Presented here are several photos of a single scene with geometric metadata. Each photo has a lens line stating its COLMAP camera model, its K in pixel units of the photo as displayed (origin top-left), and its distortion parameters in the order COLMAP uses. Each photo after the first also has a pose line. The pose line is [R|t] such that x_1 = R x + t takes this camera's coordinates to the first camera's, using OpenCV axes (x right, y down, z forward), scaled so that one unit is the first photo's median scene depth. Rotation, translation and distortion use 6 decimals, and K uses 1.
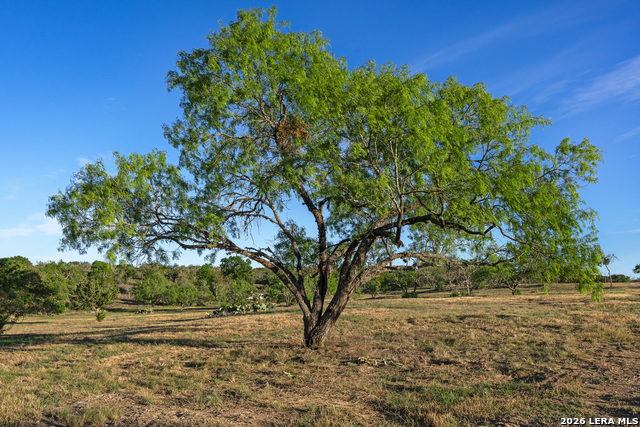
lens RADIAL K [[547.1, 0, 321.1], [0, 547.1, 213.0], [0, 0, 1]] dist [0.011126, 0.001207]
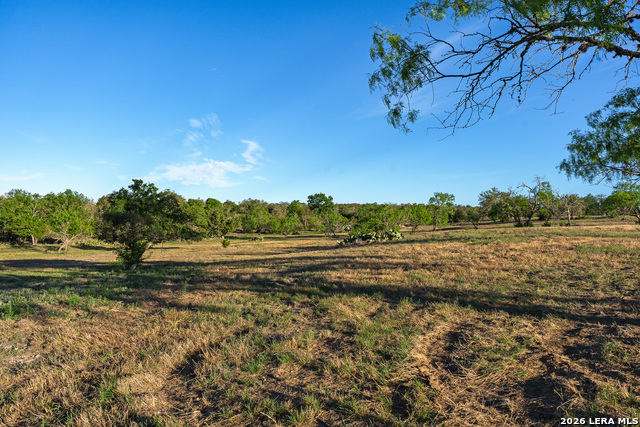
lens RADIAL K [[441.6, 0, 319.1], [0, 441.6, 214.5], [0, 0, 1]] dist [0.000122, 0.000095]
pose [[0.990539, -0.003578, -0.137186, -0.105945], [0.020237, 0.992539, 0.120233, 0.032821], [0.135733, -0.121871, 0.983221, 0.184381]]
